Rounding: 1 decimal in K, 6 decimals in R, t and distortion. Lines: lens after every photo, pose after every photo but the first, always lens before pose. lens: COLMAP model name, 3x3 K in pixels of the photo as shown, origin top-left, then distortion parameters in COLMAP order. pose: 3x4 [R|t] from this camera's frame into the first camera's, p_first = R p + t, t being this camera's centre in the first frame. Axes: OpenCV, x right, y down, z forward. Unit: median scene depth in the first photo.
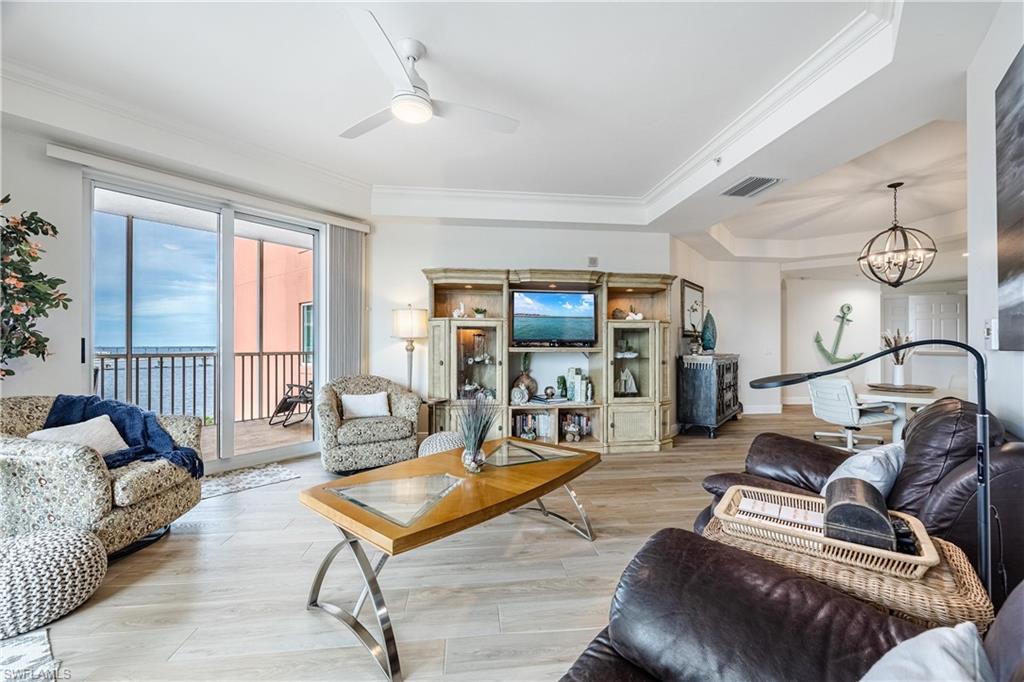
lens RADIAL K [[407.2, 0, 513.4], [0, 407.2, 342.6], [0, 0, 1]] dist [-0.001917, -0.000004]
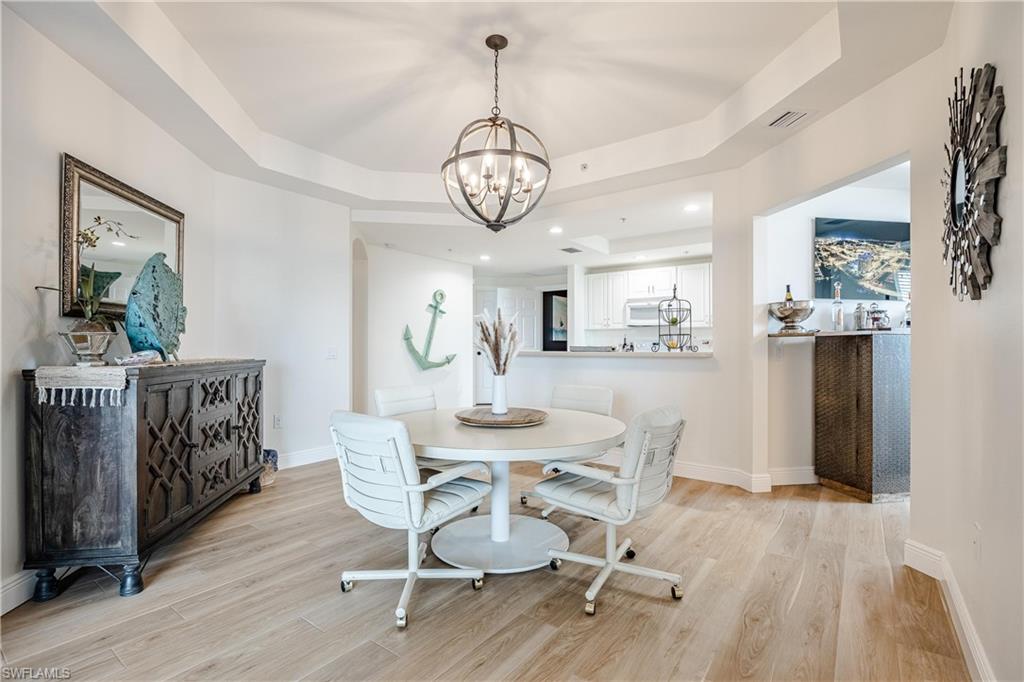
lens RADIAL K [[470.7, 0, 515.9], [0, 470.7, 348.7], [0, 0, 1]] dist [-0.003025, -0.000473]
pose [[0.675749, -0.003223, 0.737125, 0.448560], [-0.003132, 0.999969, 0.007242, 0.013353], [-0.737125, -0.007202, 0.675718, 0.502774]]
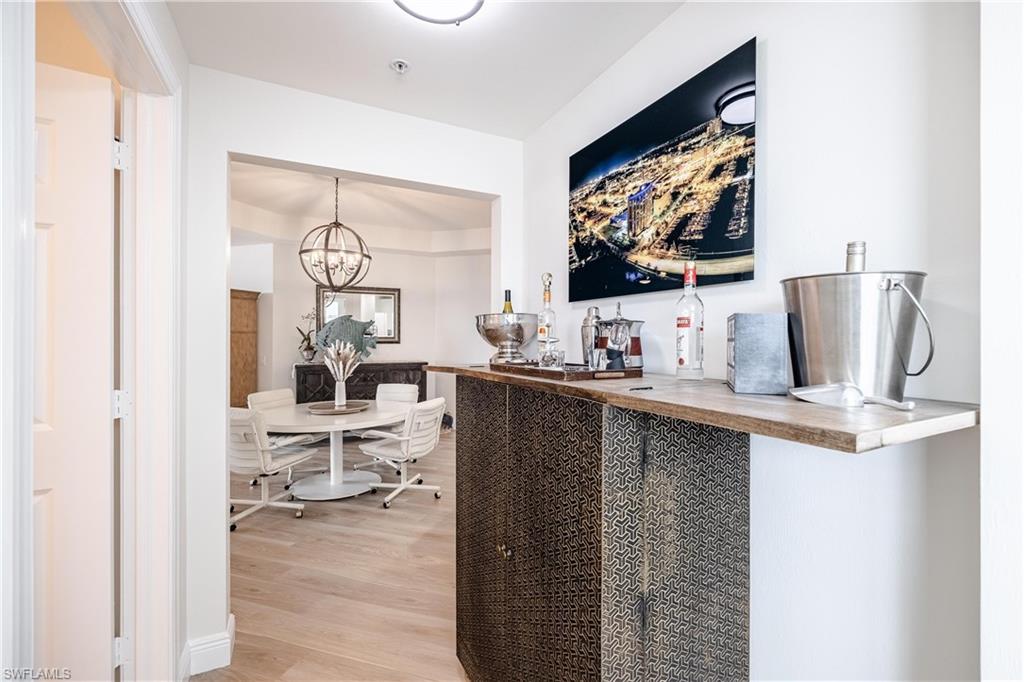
lens RADIAL K [[440.4, 0, 518.7], [0, 440.4, 336.6], [0, 0, 1]] dist [-0.003566, -0.000332]
pose [[0.912538, -0.000493, -0.408991, 1.516648], [0.000278, 1.000000, -0.000585, -0.036052], [0.408991, 0.000420, 0.912538, 0.267889]]
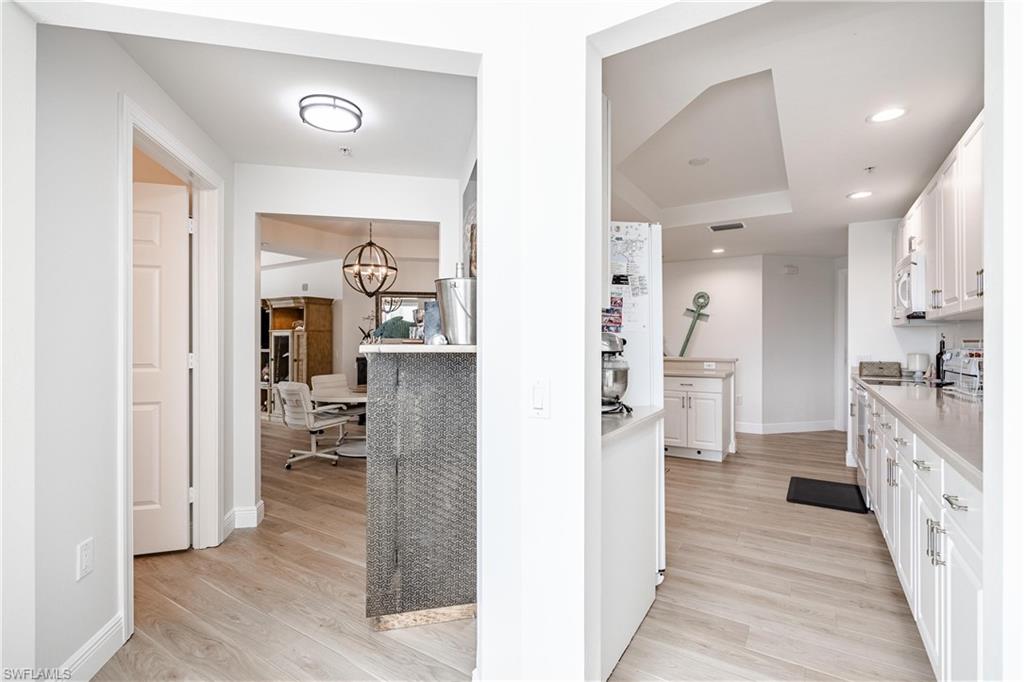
lens RADIAL K [[470.7, 0, 516.3], [0, 470.7, 340.9], [0, 0, 1]] dist [-0.003025, -0.000473]
pose [[0.778618, -0.002714, -0.627492, 1.842831], [0.001818, 0.999996, -0.002069, -0.012468], [0.627495, 0.000470, 0.778620, 0.224697]]
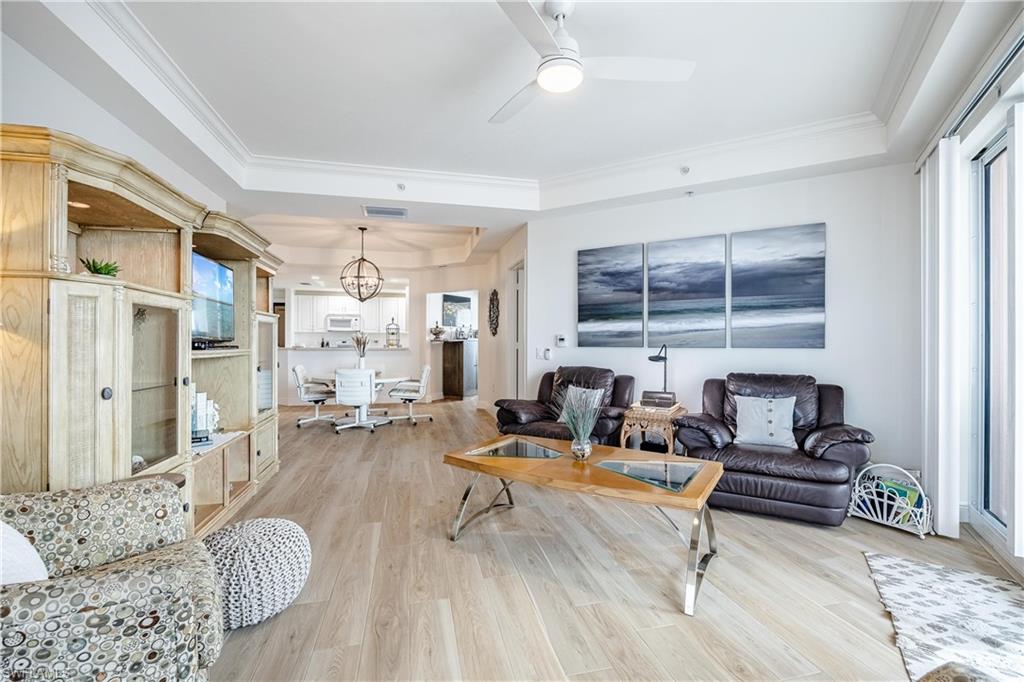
lens RADIAL K [[452.8, 0, 511.2], [0, 452.8, 338.9], [0, 0, 1]] dist [0.000810, -0.000002]
pose [[-0.121637, 0.004133, 0.992566, -0.602179], [-0.008354, 0.999952, -0.005188, -0.004526], [-0.992540, -0.008922, -0.121597, 0.614548]]
